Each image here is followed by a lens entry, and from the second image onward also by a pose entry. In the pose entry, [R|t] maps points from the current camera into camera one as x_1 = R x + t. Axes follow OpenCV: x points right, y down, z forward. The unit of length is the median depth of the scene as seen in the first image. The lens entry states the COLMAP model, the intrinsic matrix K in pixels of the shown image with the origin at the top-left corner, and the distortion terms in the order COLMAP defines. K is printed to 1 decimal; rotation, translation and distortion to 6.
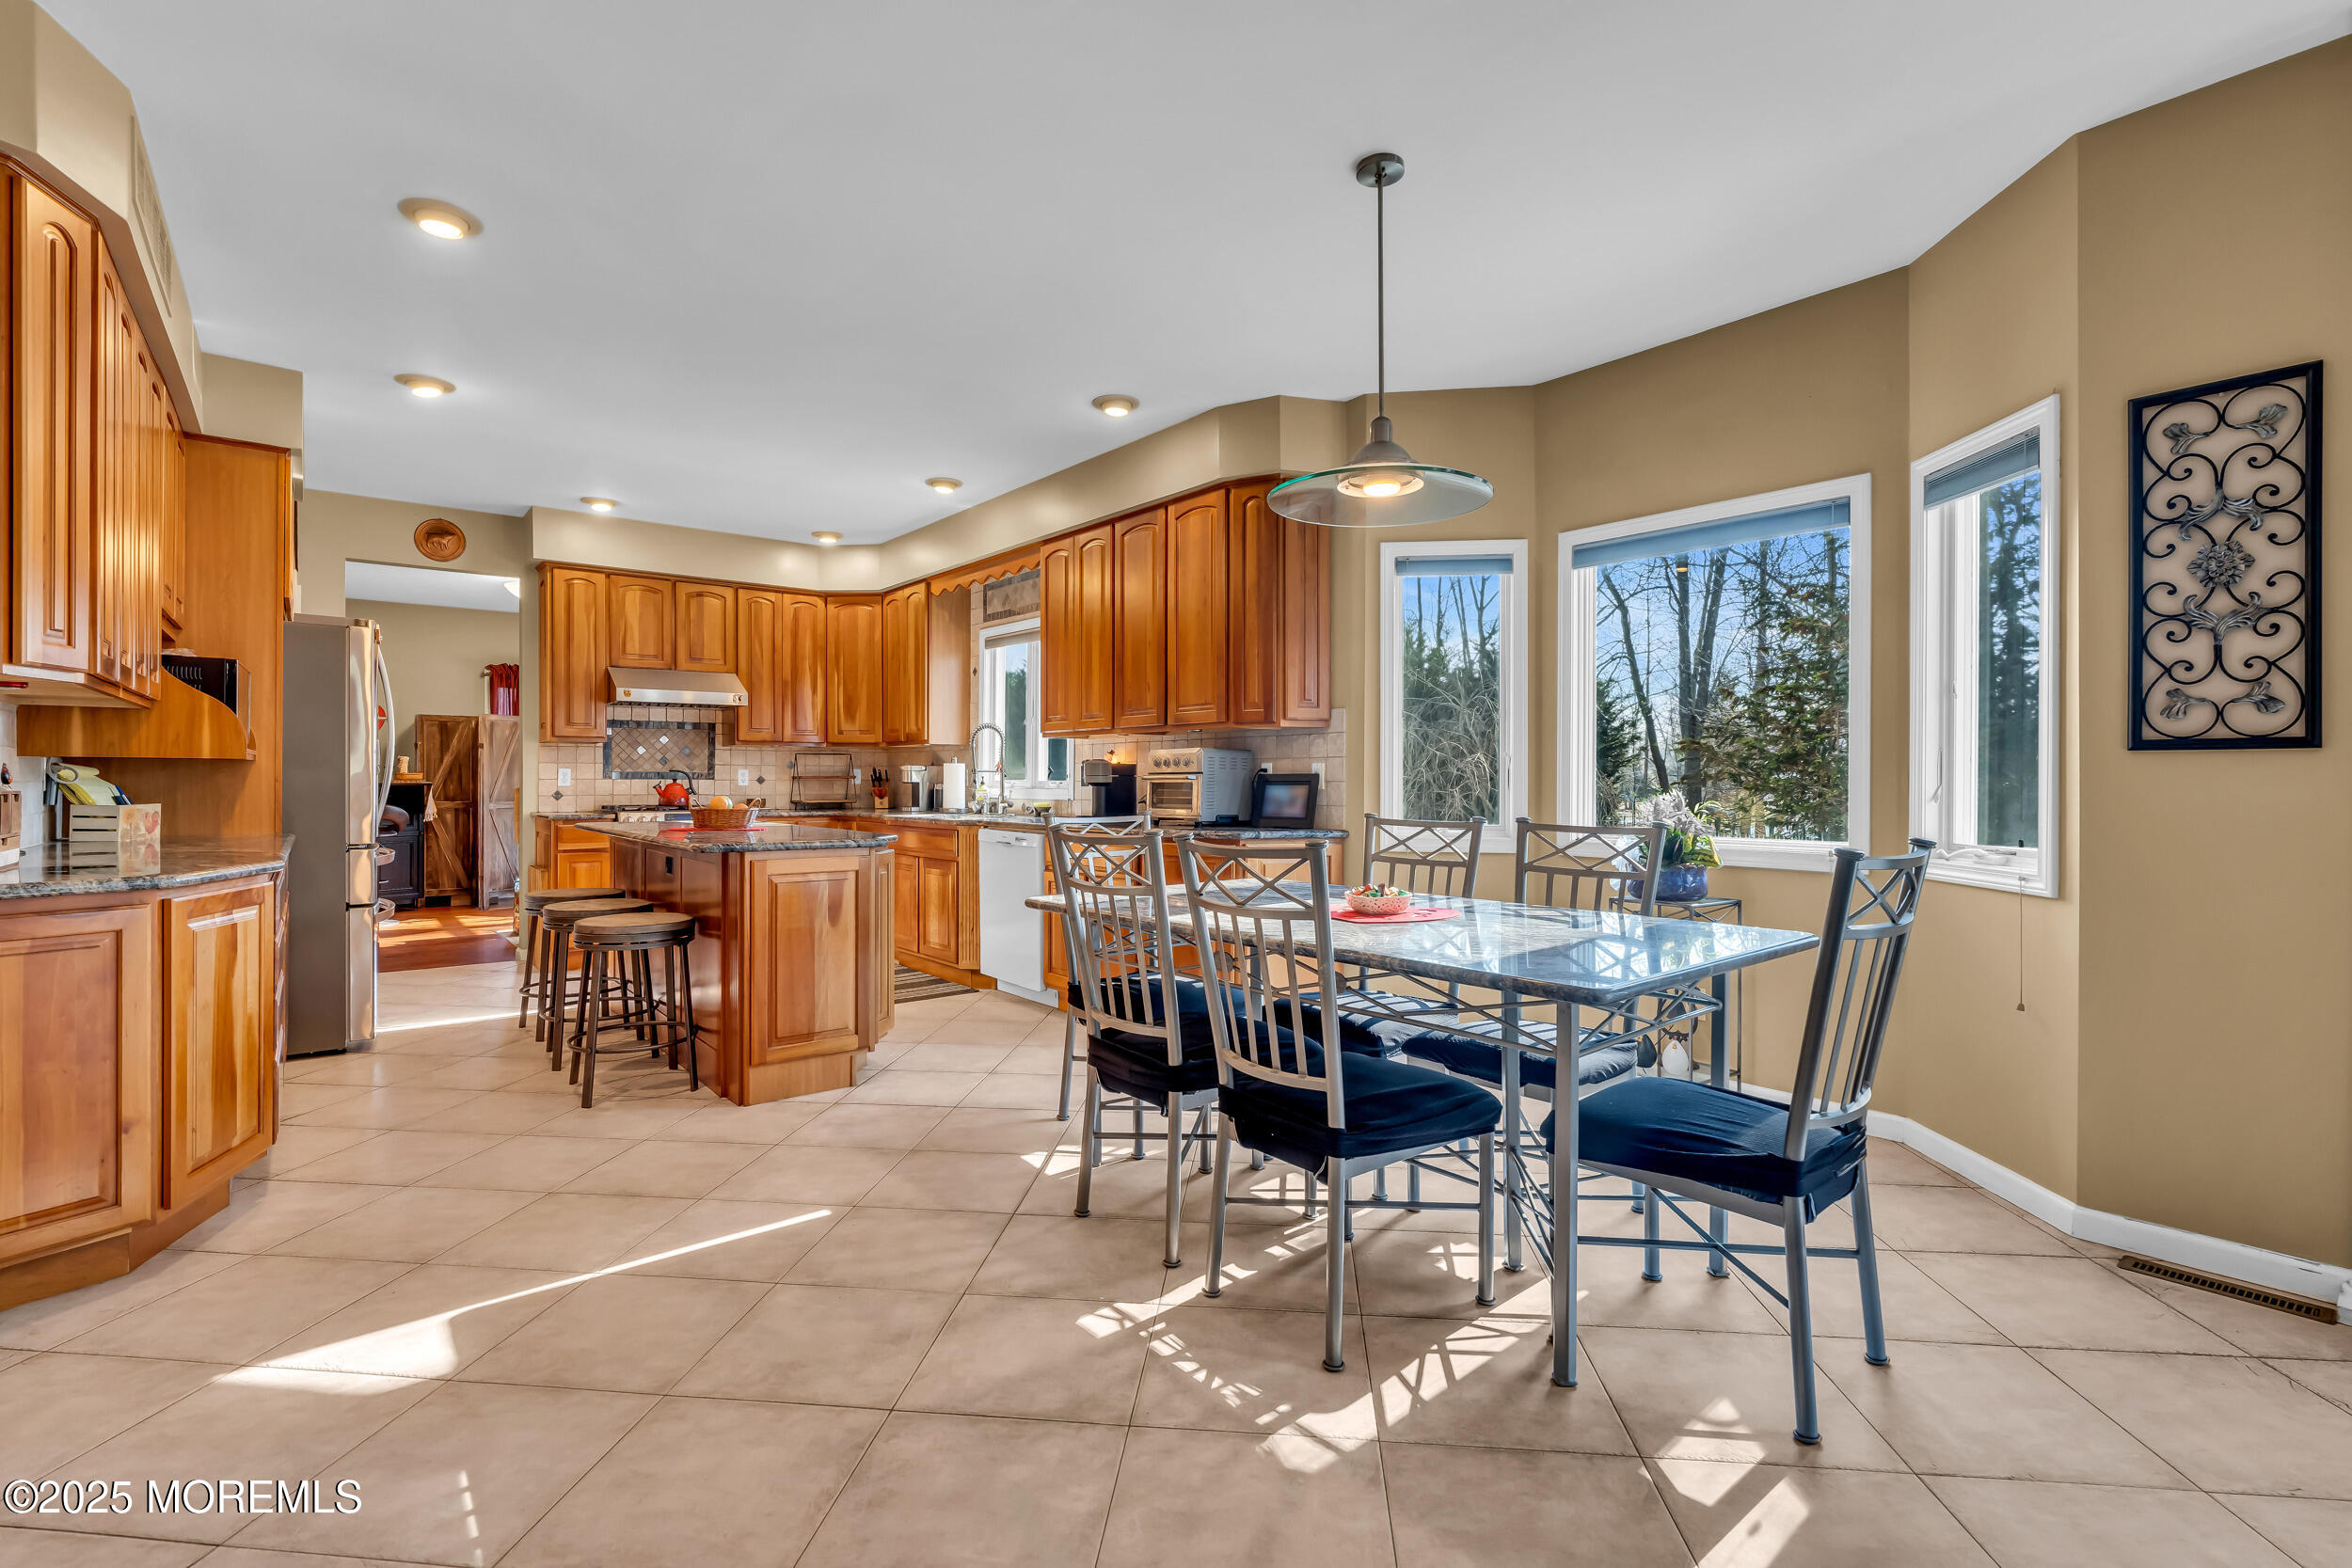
lens RADIAL K [[1050.4, 0, 1165.9], [0, 1050.4, 777.4], [0, 0, 1]] dist [-0.008236, 0.000721]
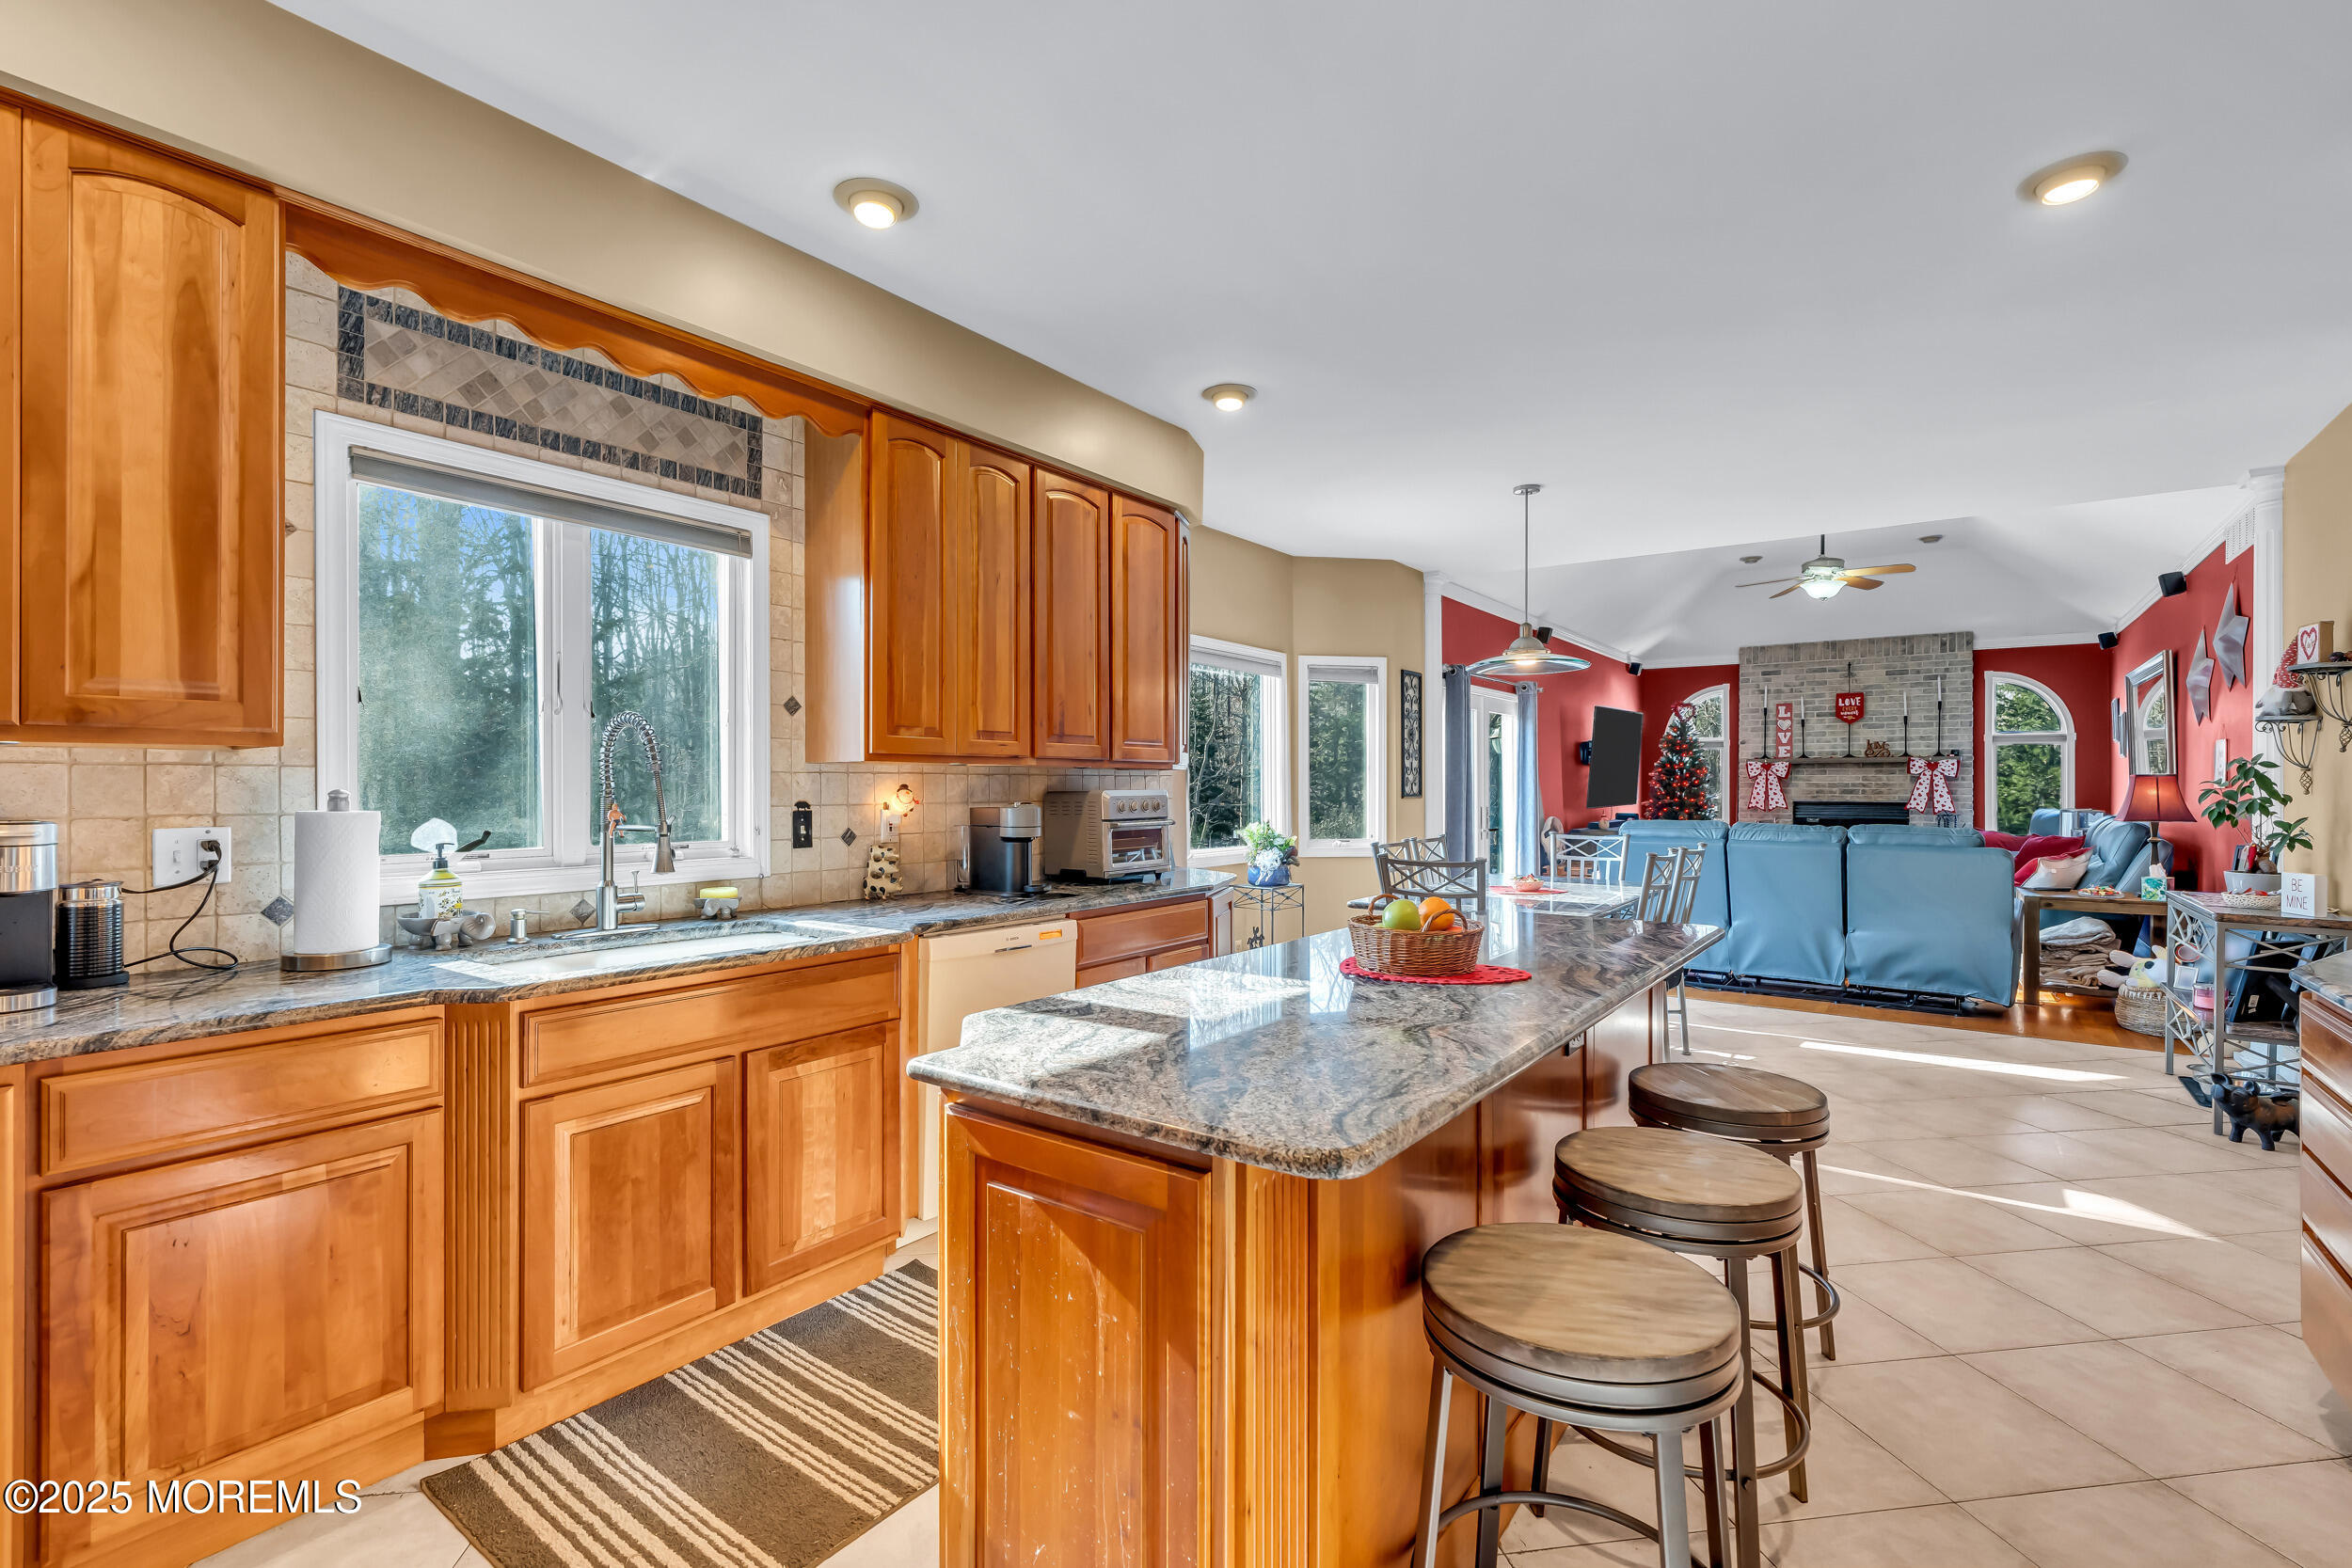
lens RADIAL K [[1050.4, 0, 1170.1], [0, 1050.4, 786.9], [0, 0, 1]] dist [-0.008236, 0.000721]
pose [[-0.251240, -0.002681, 0.967921, -0.569937], [-0.001681, 0.999996, 0.002334, -0.021897], [-0.967923, -0.001041, -0.251243, 0.822891]]
